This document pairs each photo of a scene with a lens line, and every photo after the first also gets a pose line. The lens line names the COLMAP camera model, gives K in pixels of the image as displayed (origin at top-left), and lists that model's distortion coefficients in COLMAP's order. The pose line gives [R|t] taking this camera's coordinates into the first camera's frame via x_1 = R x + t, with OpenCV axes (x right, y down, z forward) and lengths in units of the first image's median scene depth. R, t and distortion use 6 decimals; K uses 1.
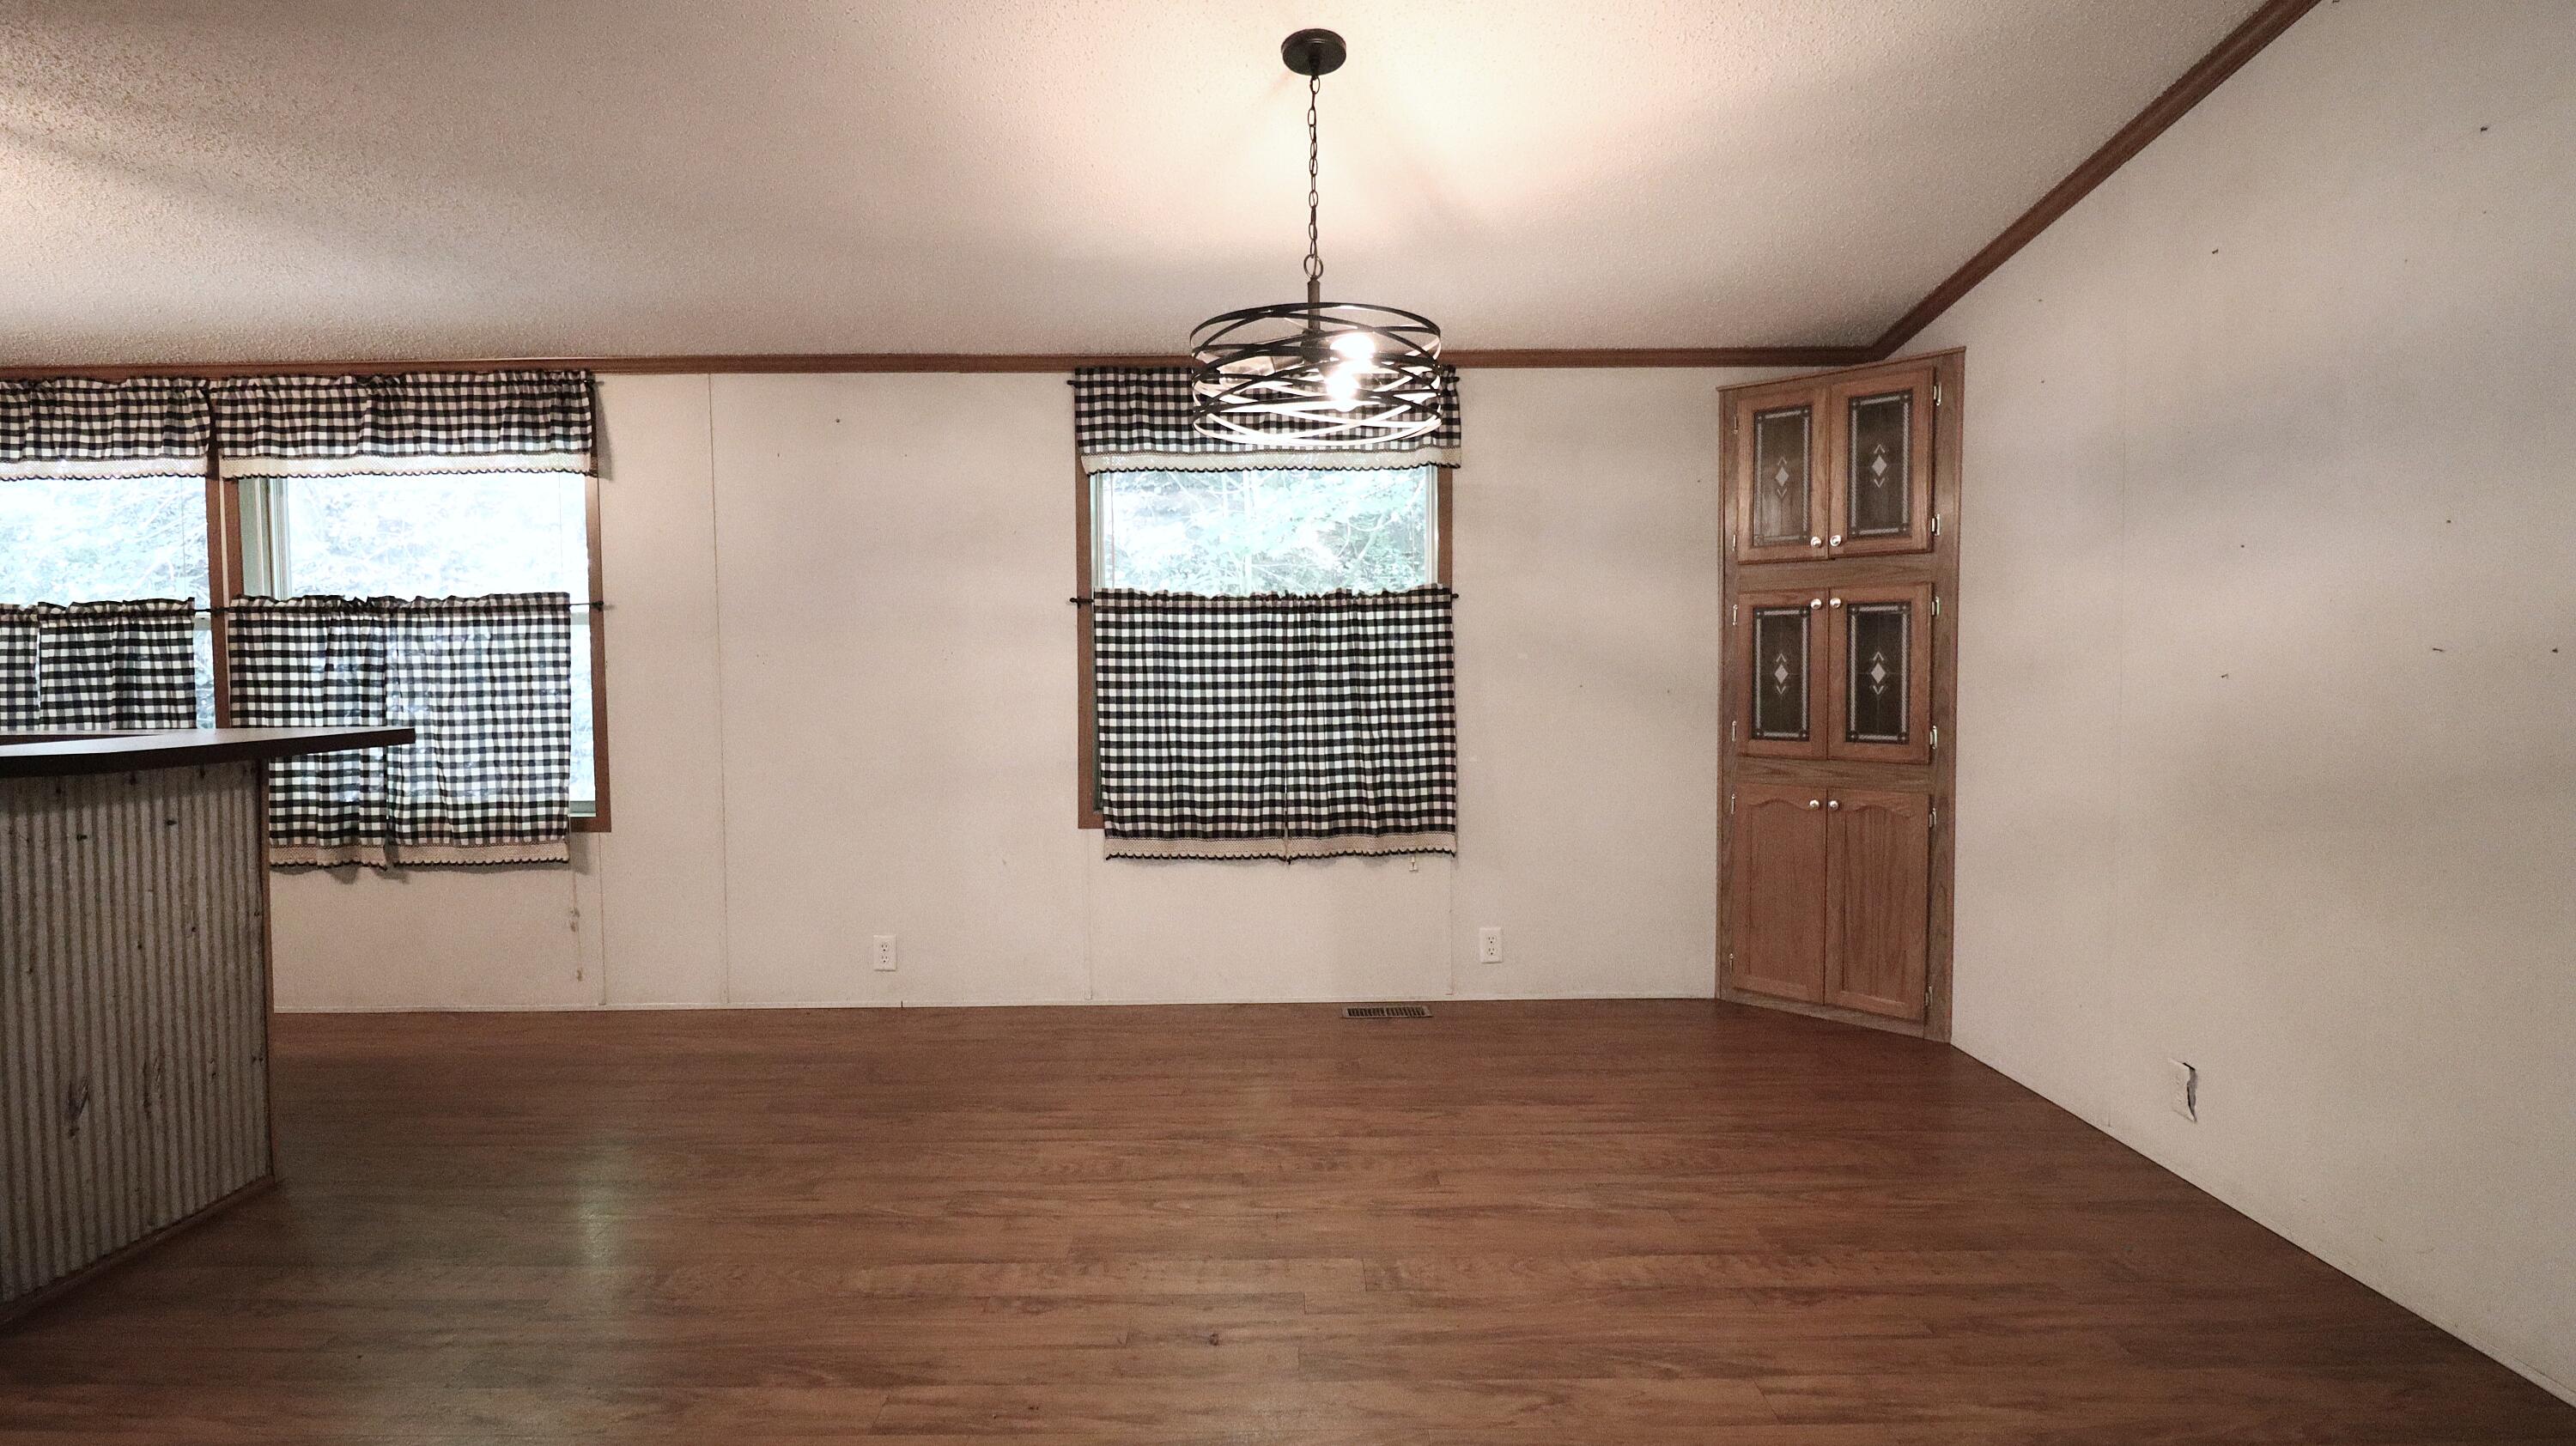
lens RADIAL K [[1267.3, 0, 1291.7], [0, 1267.3, 714.3], [0, 0, 1]] dist [0.001869, -0.011019]
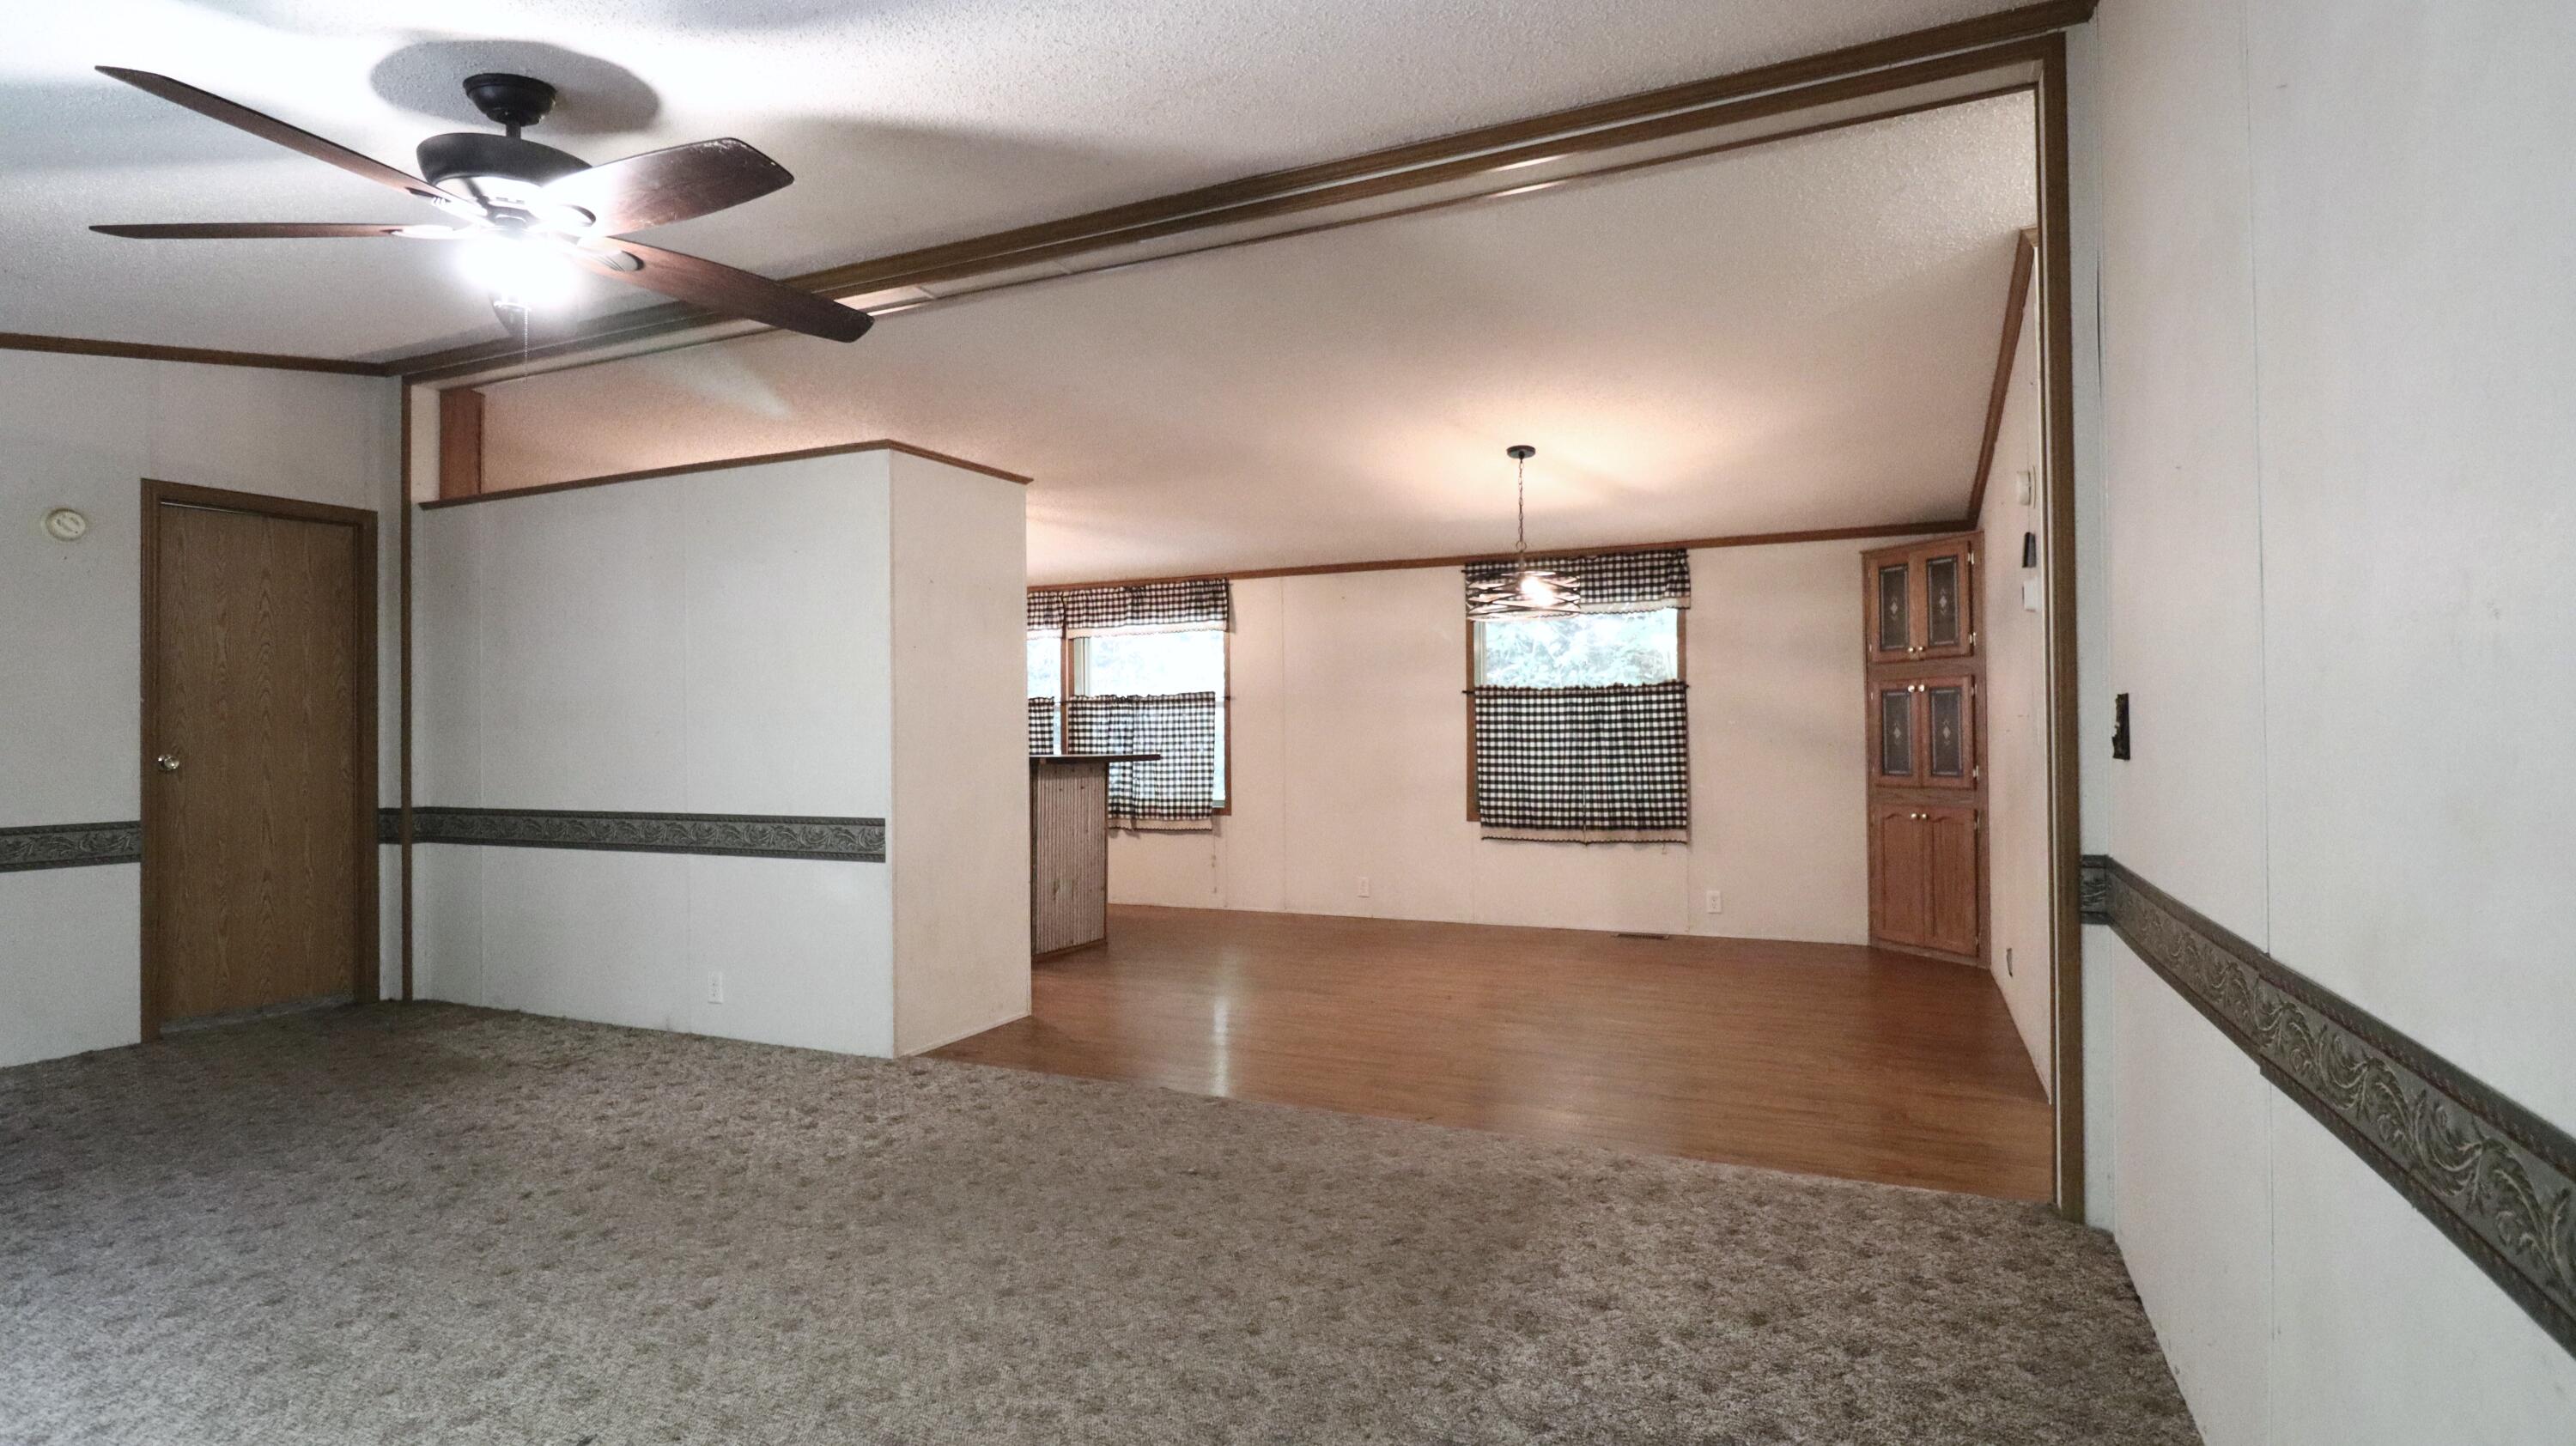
lens RADIAL K [[1267.3, 0, 1291.7], [0, 1267.3, 714.3], [0, 0, 1]] dist [0.001869, -0.011019]
pose [[0.904177, -0.006169, -0.427113, 0.368932], [-0.017446, 0.998528, -0.051355, 0.036969], [0.426801, 0.053886, 0.902739, -0.708055]]
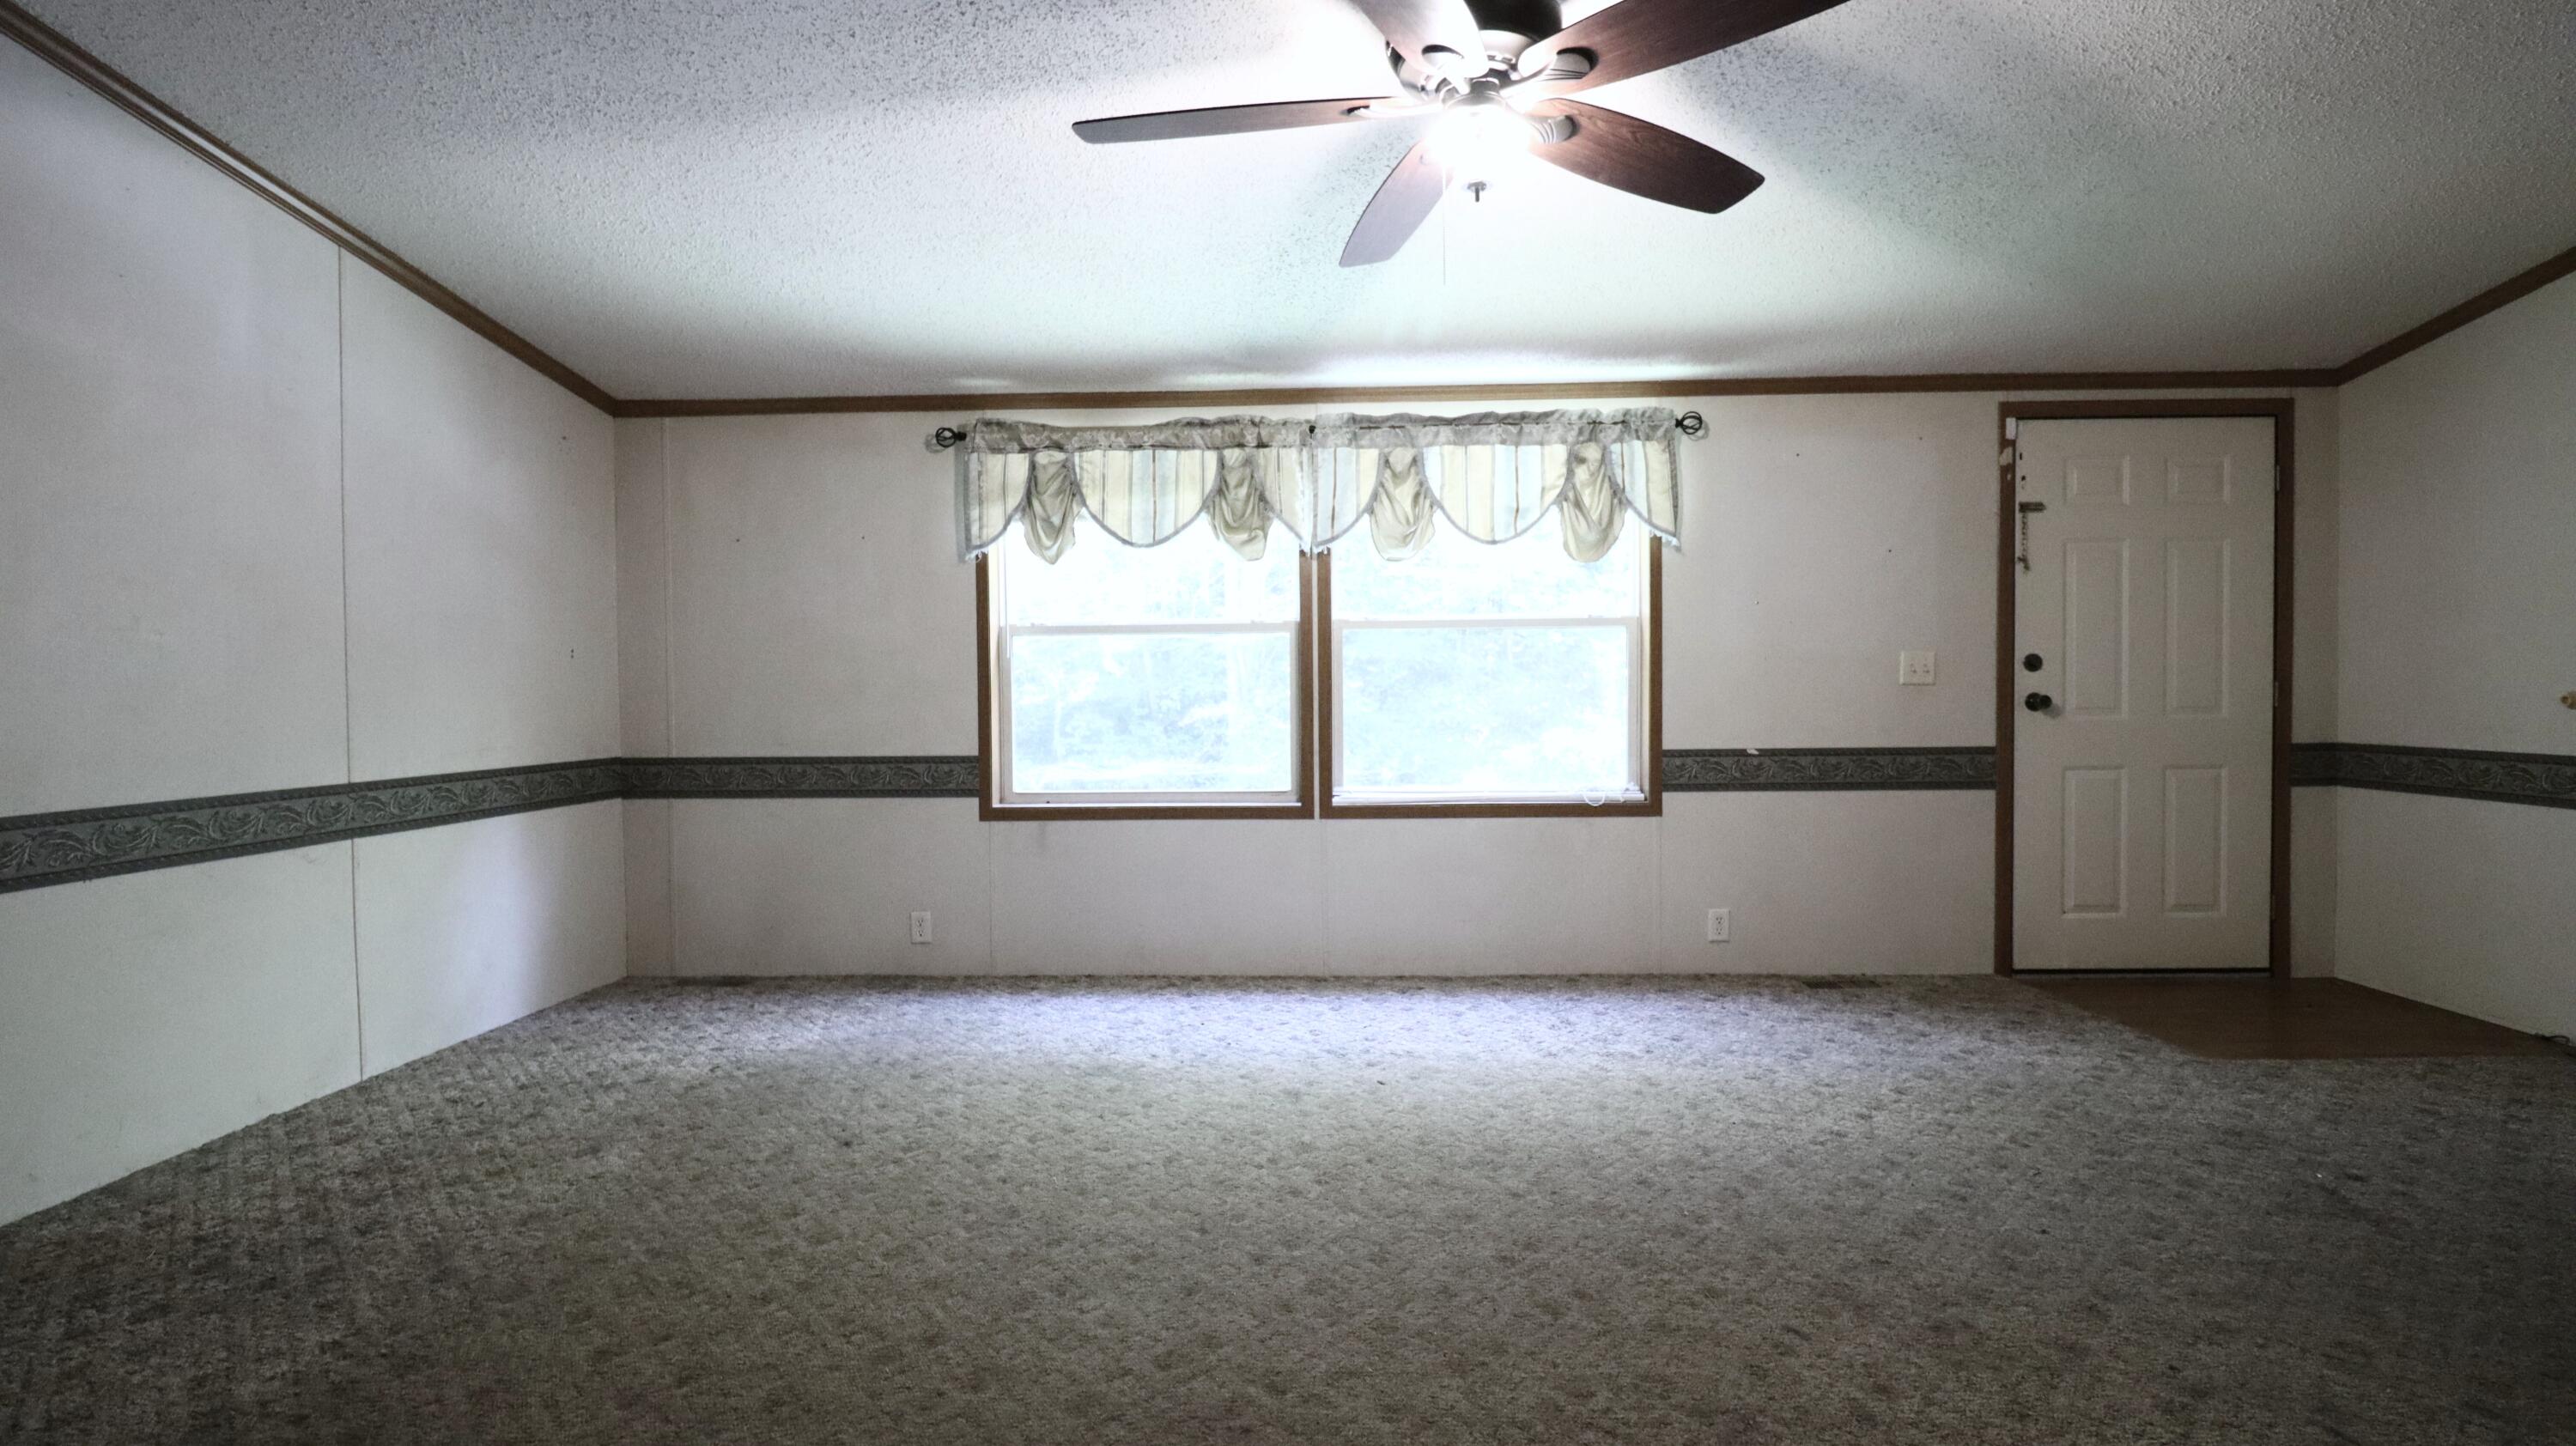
lens RADIAL K [[1201.2, 0, 1283.2], [0, 1201.2, 712.1], [0, 0, 1]] dist [0.001441, -0.013950]
pose [[-0.998473, 0.015667, 0.052976, -0.168952], [0.019380, 0.997337, 0.070316, 0.010408], [-0.051733, 0.071235, -0.996117, 0.219982]]
